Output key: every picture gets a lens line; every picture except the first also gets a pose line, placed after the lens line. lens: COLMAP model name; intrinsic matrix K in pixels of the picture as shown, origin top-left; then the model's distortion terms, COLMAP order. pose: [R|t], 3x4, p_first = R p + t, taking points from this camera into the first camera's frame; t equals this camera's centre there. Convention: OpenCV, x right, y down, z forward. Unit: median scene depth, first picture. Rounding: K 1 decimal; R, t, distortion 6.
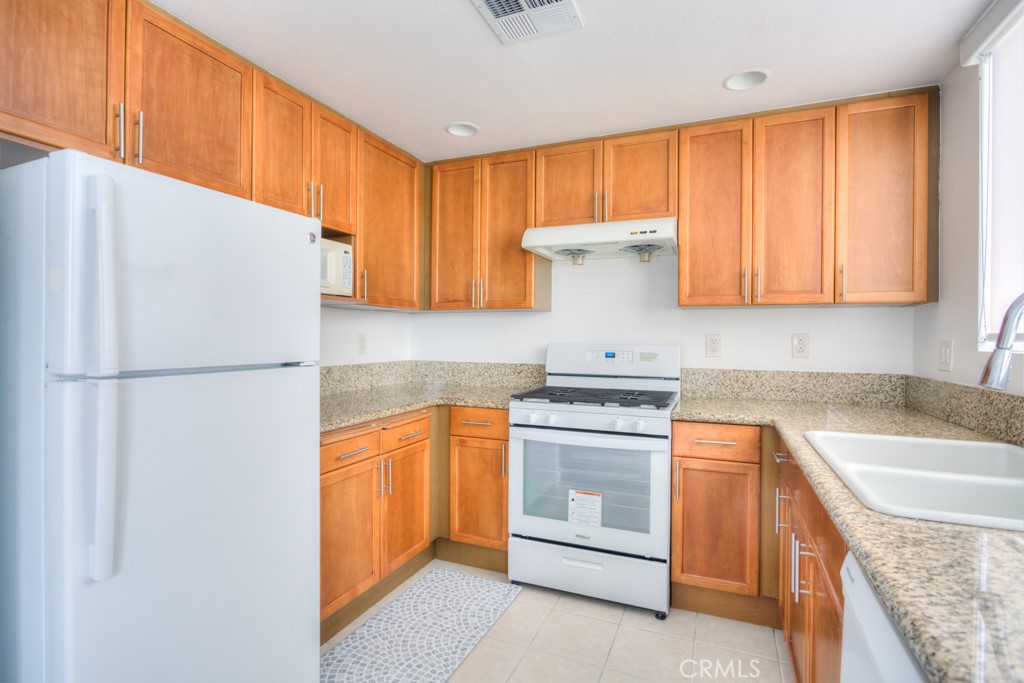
lens RADIAL K [[499.3, 0, 508.8], [0, 499.3, 338.3], [0, 0, 1]] dist [-0.021149, 0.008781]
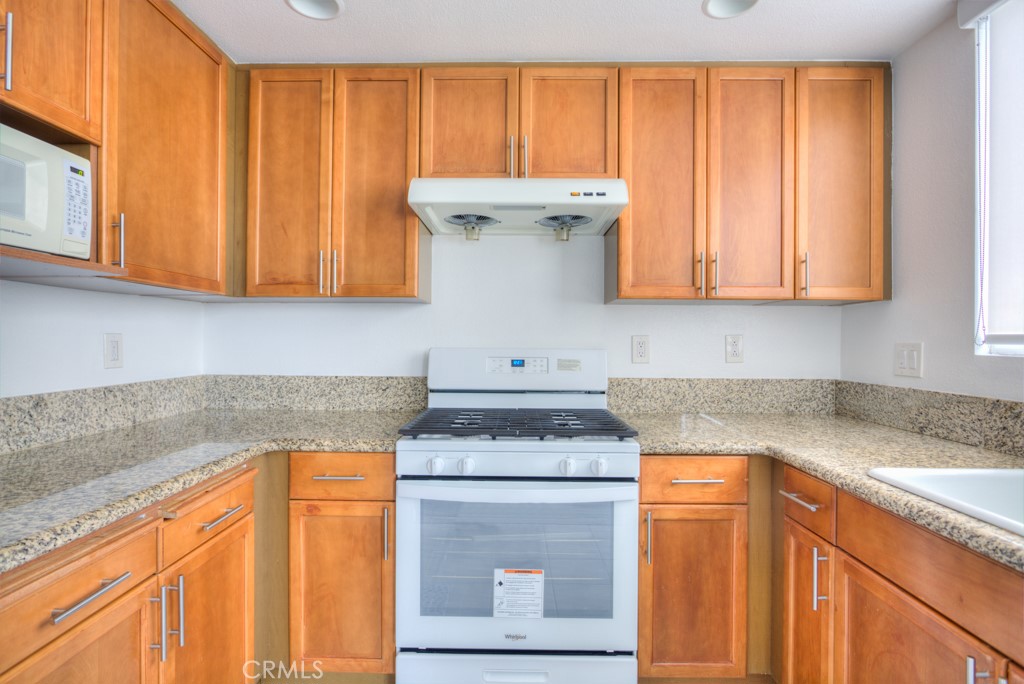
lens RADIAL K [[499.3, 0, 508.8], [0, 499.3, 338.8], [0, 0, 1]] dist [-0.021149, 0.008781]
pose [[0.926259, -0.000513, 0.376887, -0.105066], [0.001305, 0.999997, -0.001846, -0.001445], [-0.376885, 0.002202, 0.926257, 0.359127]]
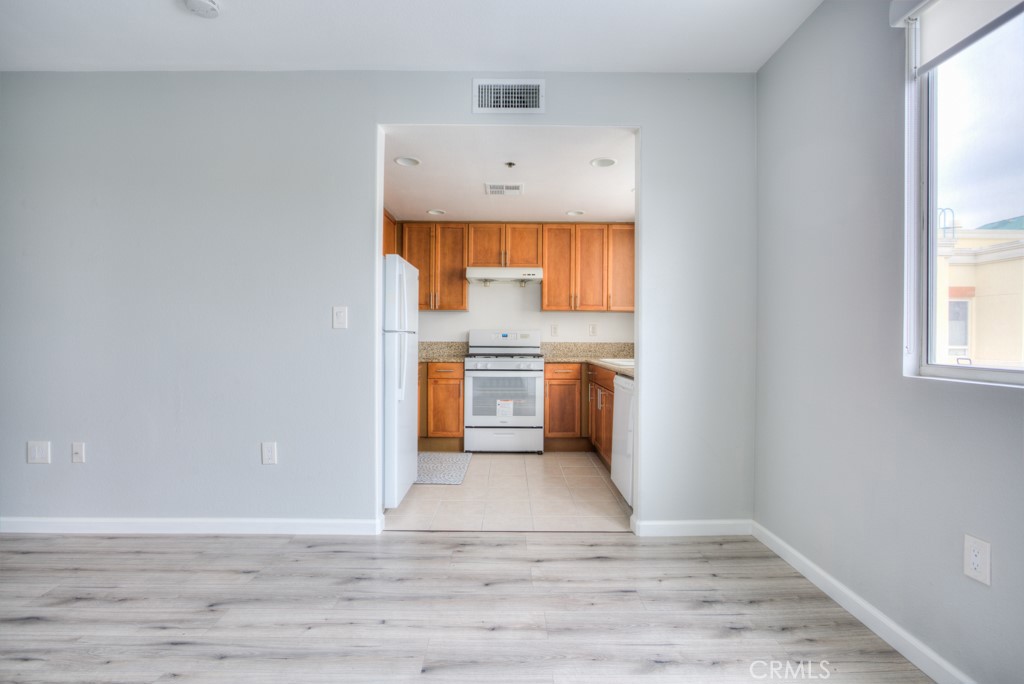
lens RADIAL K [[499.3, 0, 508.8], [0, 499.3, 338.8], [0, 0, 1]] dist [-0.021149, 0.008781]
pose [[0.917666, -0.001980, 0.397348, -0.609924], [0.001343, 0.999997, 0.001882, 0.048401], [-0.397351, -0.001194, 0.917666, -0.841919]]
